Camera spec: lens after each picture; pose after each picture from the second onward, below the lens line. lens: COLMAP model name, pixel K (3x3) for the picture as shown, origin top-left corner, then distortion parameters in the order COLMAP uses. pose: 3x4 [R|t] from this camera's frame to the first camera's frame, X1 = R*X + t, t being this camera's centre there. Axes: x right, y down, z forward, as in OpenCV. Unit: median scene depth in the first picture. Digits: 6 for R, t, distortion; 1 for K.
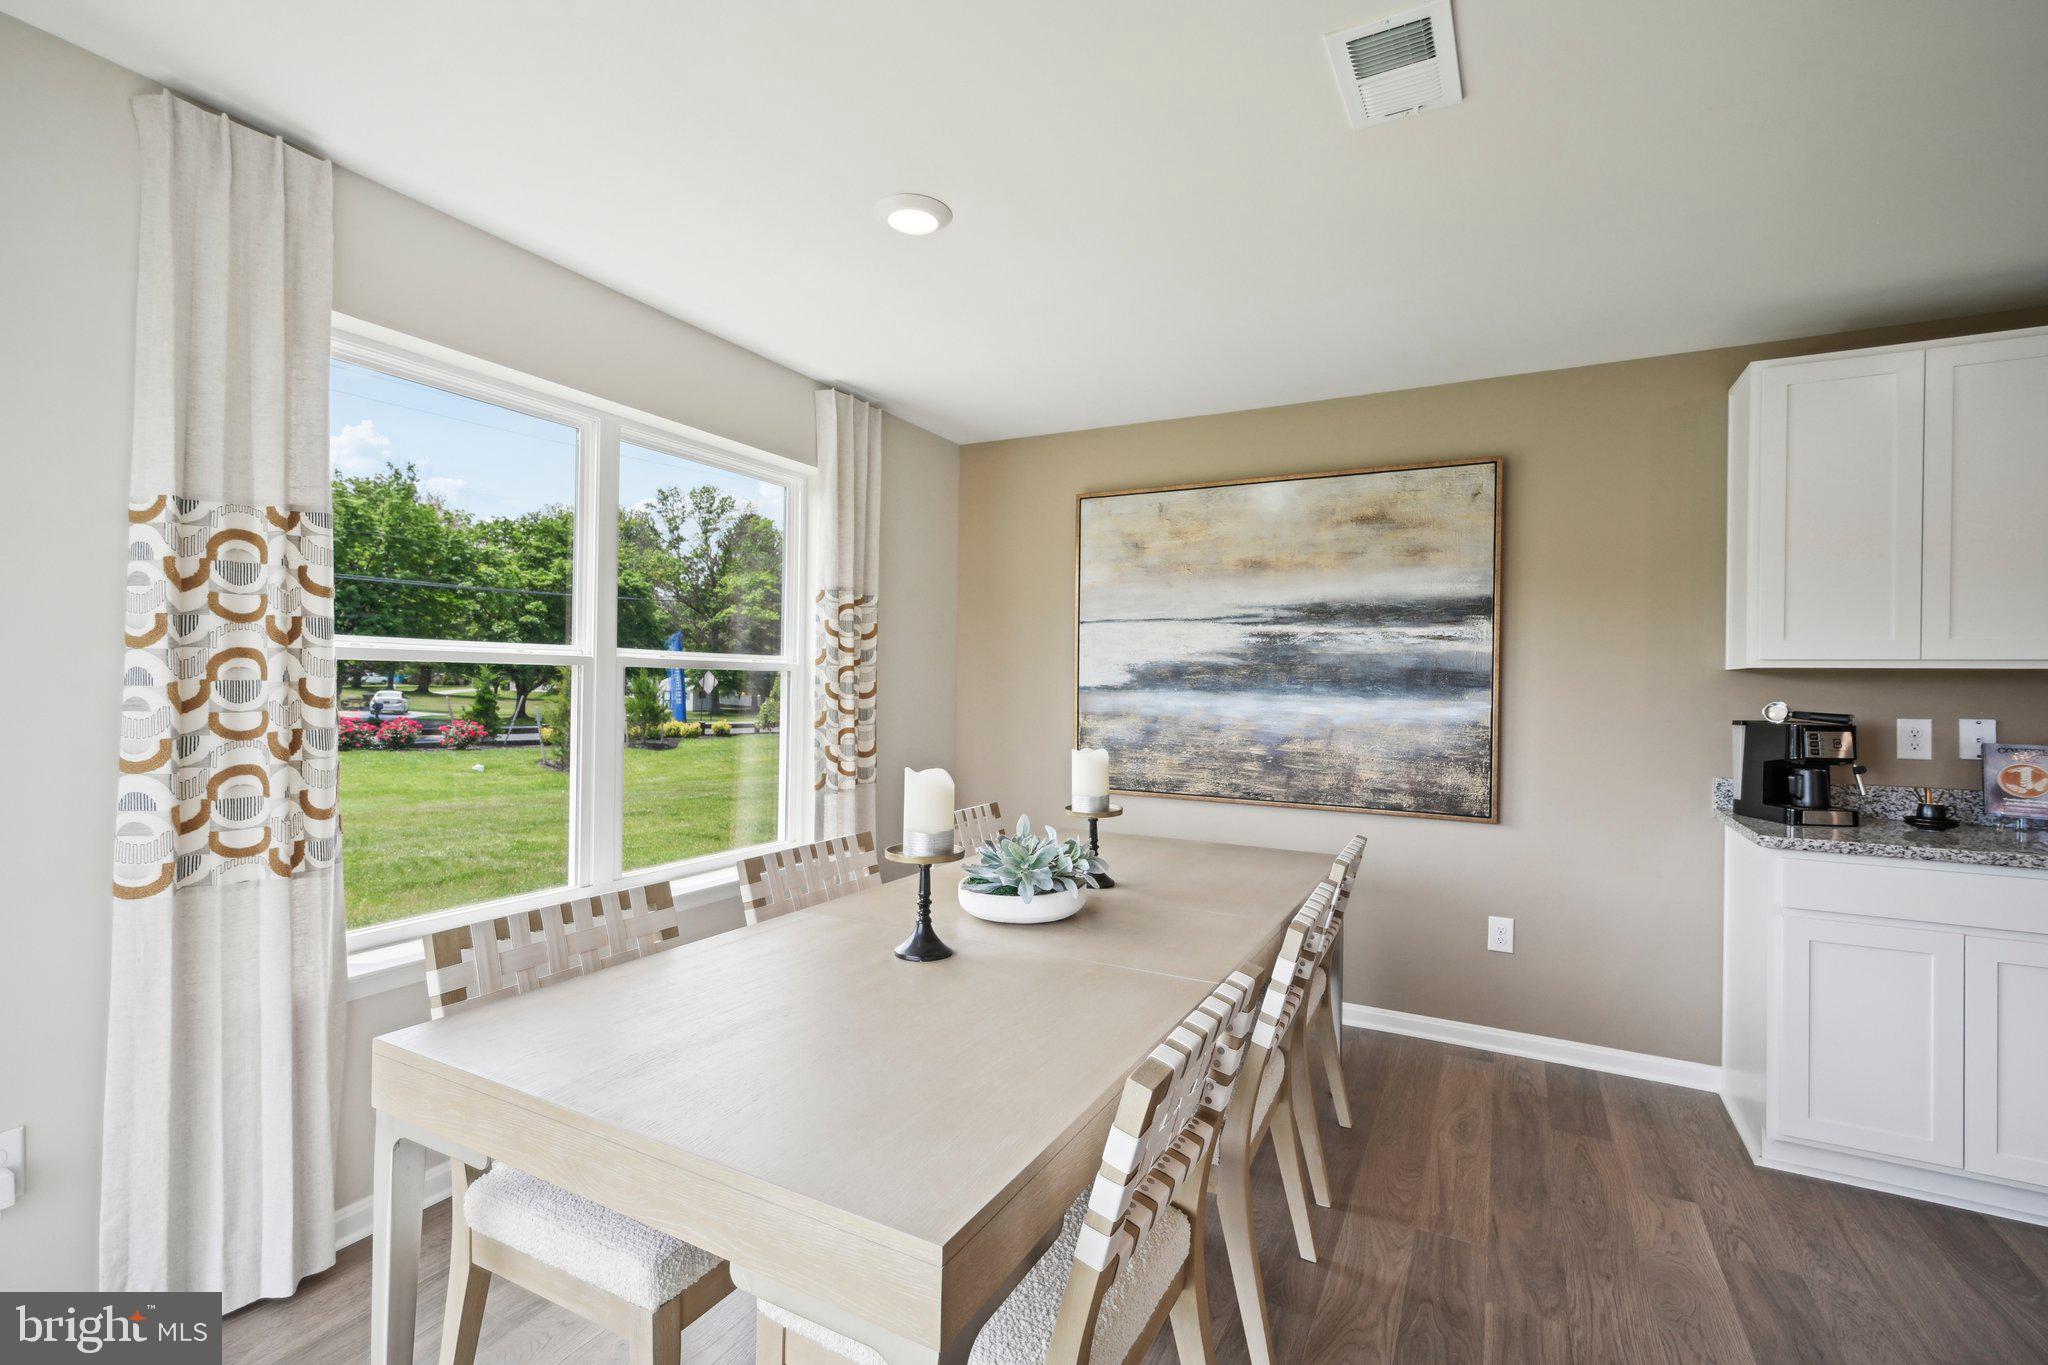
lens RADIAL K [[909.3, 0, 1022.8], [0, 909.3, 678.6], [0, 0, 1]] dist [-0.003929, 0.000454]
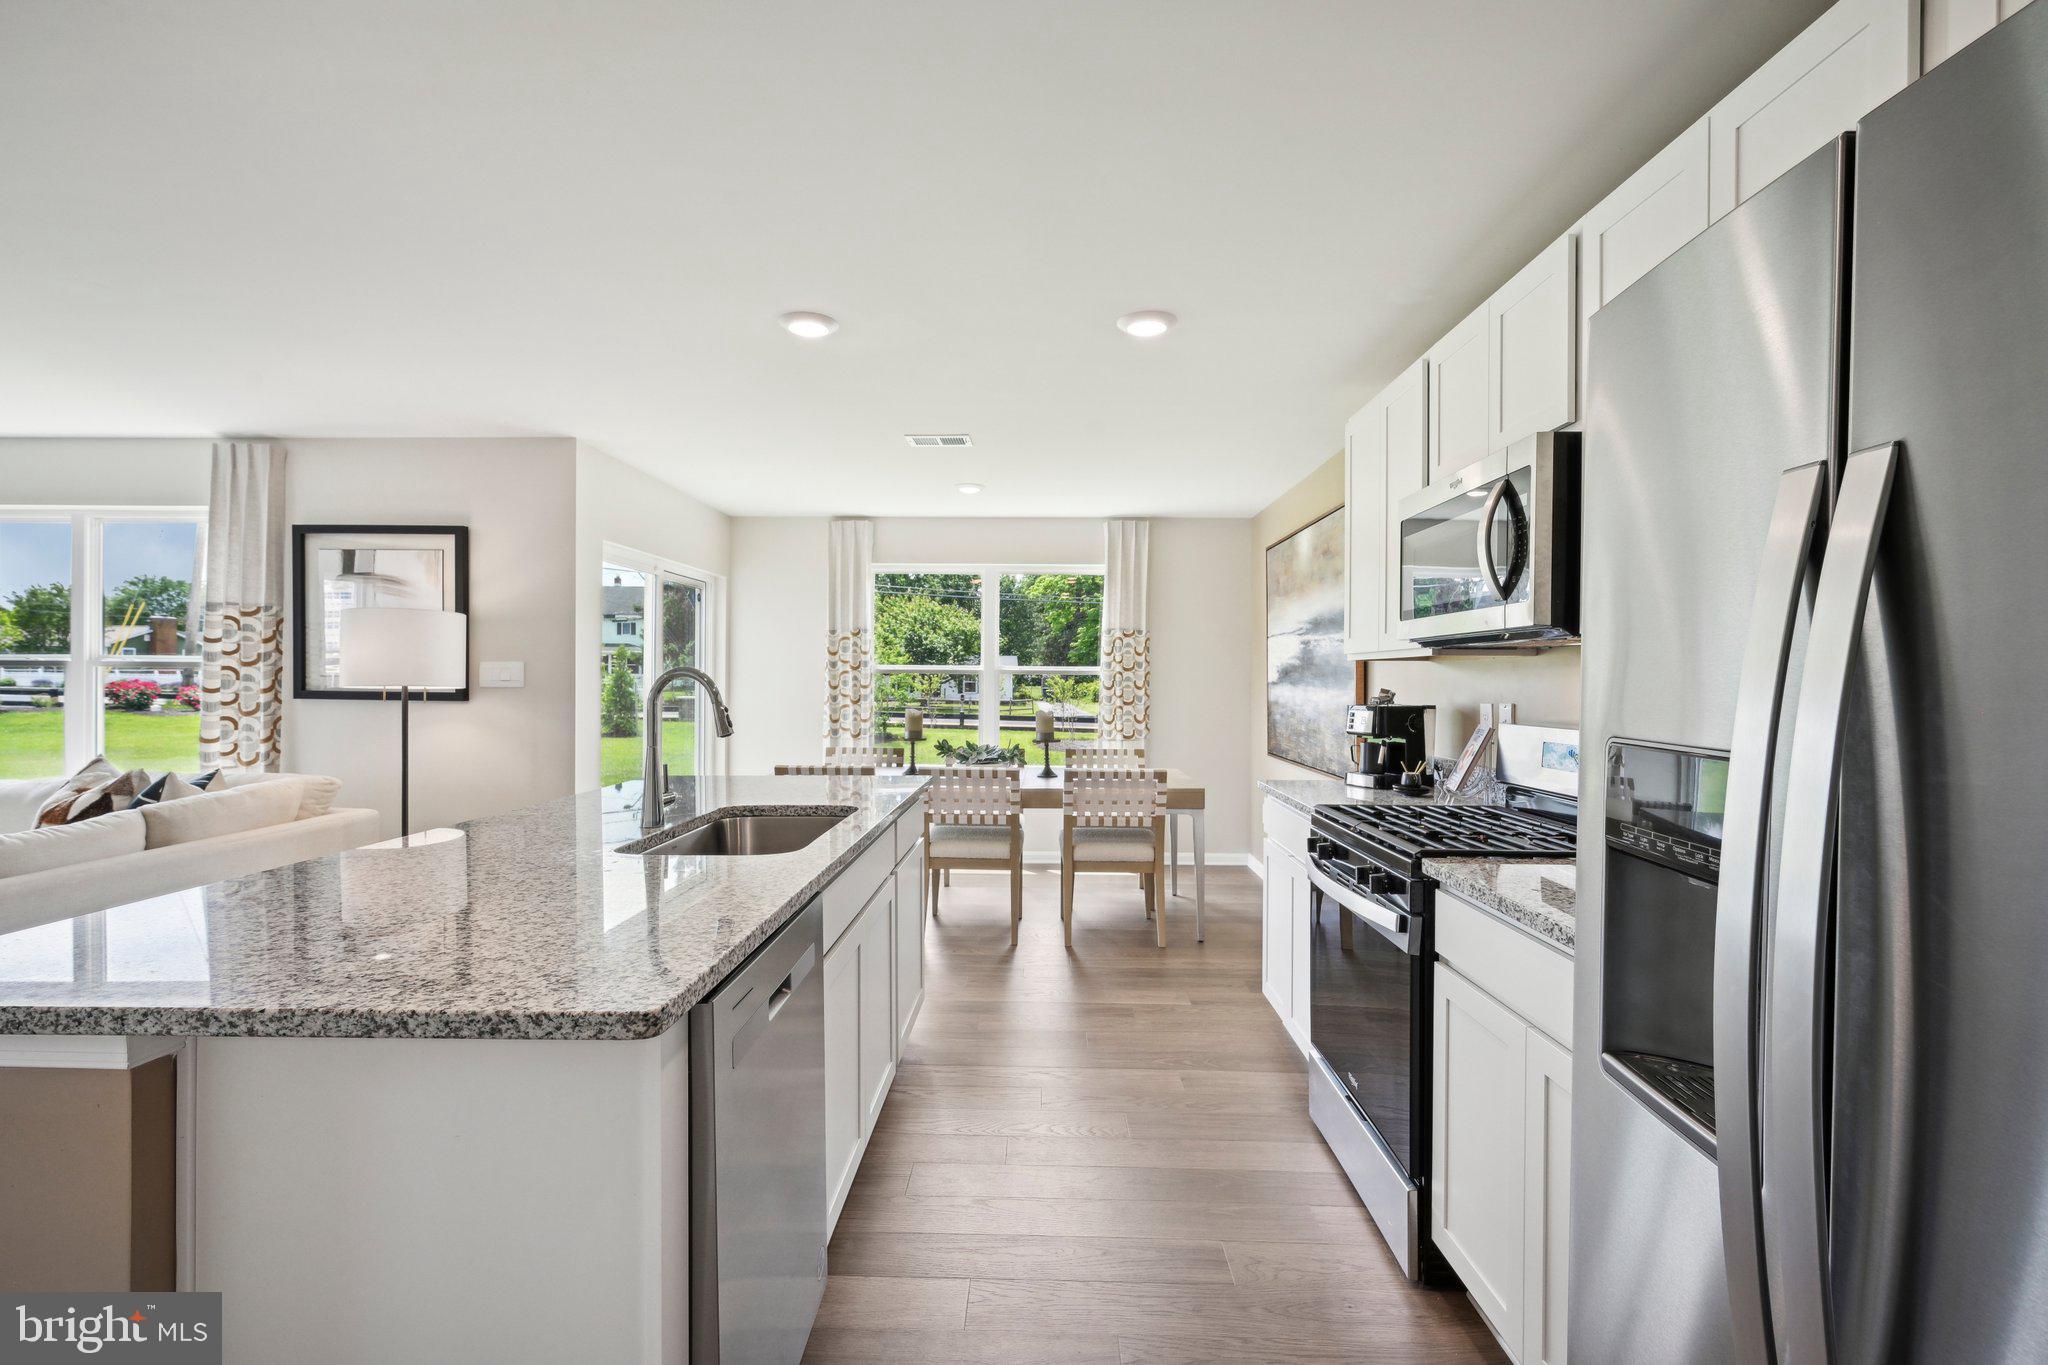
lens RADIAL K [[909.3, 0, 1014.3], [0, 909.3, 685.5], [0, 0, 1]] dist [-0.003929, 0.000454]
pose [[0.442942, -0.004857, -0.896537, 1.272418], [0.004129, 0.999986, -0.003377, 0.018619], [0.896541, -0.002206, 0.442956, 0.017986]]
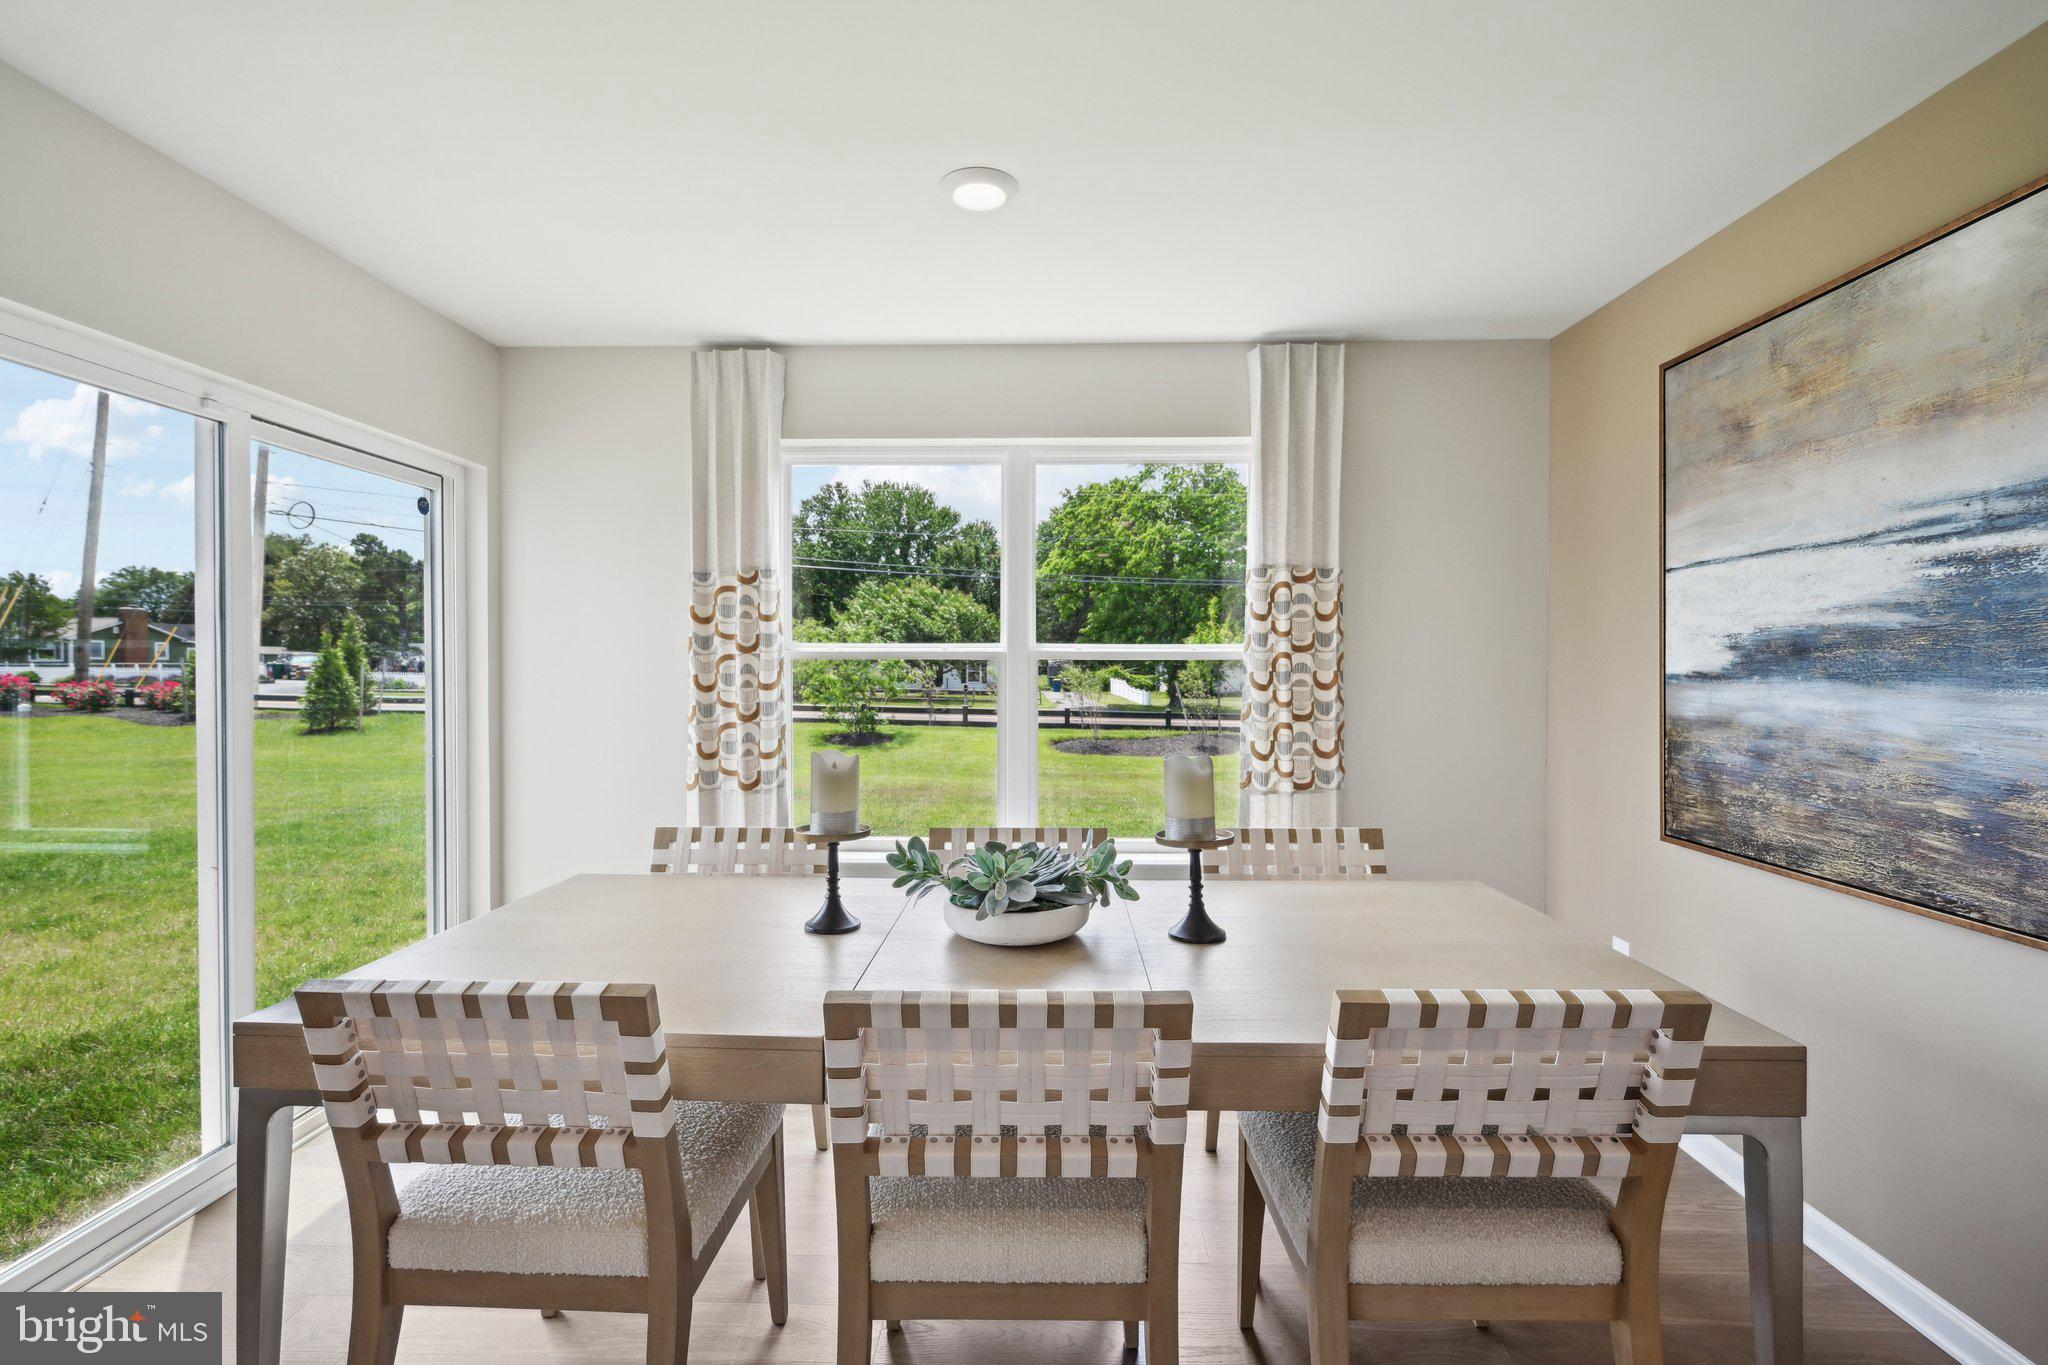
lens RADIAL K [[909.3, 0, 1015.7], [0, 909.3, 677.7], [0, 0, 1]] dist [-0.003929, 0.000454]
pose [[0.441833, -0.003541, -0.897090, 0.461814], [0.009316, 0.999956, 0.000641, 0.007306], [0.897049, -0.008641, 0.441847, 0.362115]]
